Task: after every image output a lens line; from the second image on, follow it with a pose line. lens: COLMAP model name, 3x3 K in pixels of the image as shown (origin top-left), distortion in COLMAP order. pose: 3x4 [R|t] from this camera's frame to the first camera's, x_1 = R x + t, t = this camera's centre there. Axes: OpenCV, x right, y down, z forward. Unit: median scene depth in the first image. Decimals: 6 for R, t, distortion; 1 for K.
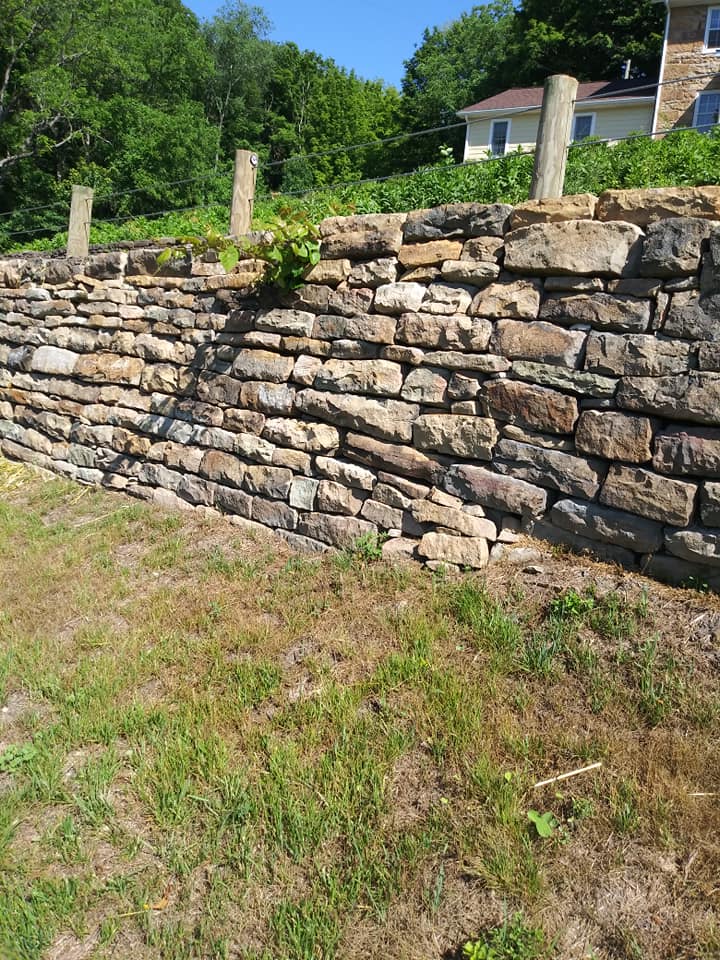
lens RADIAL K [[774.2, 0, 363.8], [0, 774.2, 461.7], [0, 0, 1]] dist [0.050268, -0.101015]
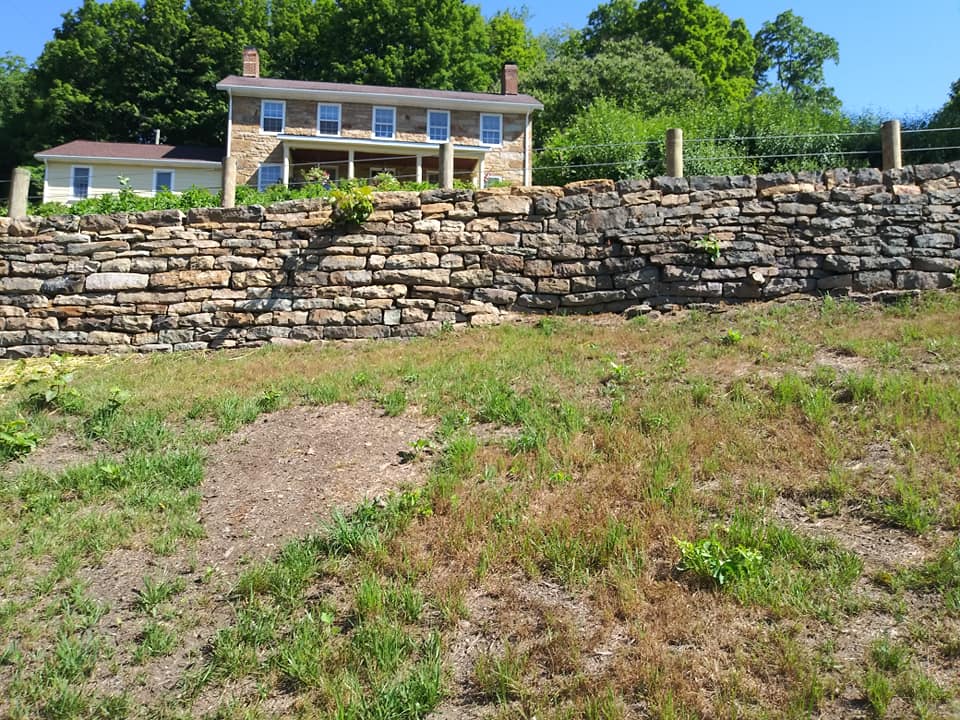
lens RADIAL K [[774.2, 0, 480.0], [0, 774.2, 360.0], [0, 0, 1]] dist [0.050268, -0.101015]
pose [[0.735694, -0.047226, 0.675665, -1.291881], [0.179595, 0.975460, -0.127371, 0.451265], [-0.653069, 0.215052, 0.726122, -0.613778]]
